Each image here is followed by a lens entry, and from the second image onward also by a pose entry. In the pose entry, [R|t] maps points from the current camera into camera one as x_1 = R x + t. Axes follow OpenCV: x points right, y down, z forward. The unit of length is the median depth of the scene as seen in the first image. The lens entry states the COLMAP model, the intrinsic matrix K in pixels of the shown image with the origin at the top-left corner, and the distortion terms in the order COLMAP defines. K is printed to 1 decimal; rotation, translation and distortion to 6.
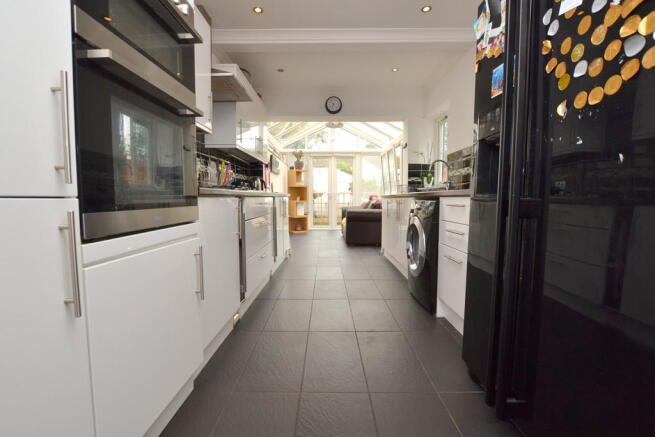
lens RADIAL K [[297.6, 0, 327.4], [0, 297.6, 218.9], [0, 0, 1]] dist [-0.021857, -0.000584]
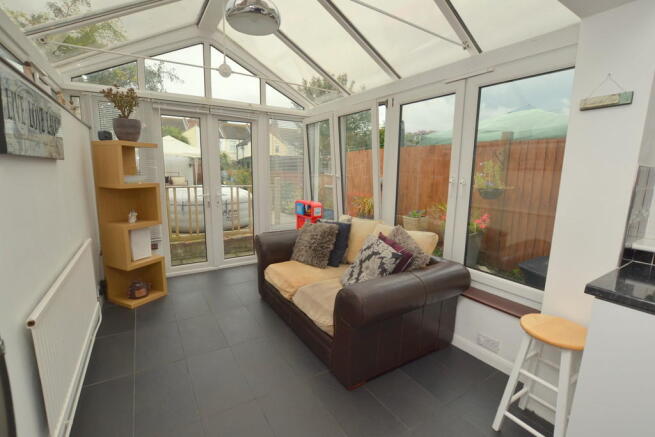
lens RADIAL K [[297.6, 0, 327.6], [0, 297.6, 218.1], [0, 0, 1]] dist [-0.021857, -0.000584]
pose [[0.845443, -0.072803, 0.529080, -0.086292], [0.021392, 0.994486, 0.102661, -0.101017], [-0.533637, -0.075476, 0.842339, 0.539368]]
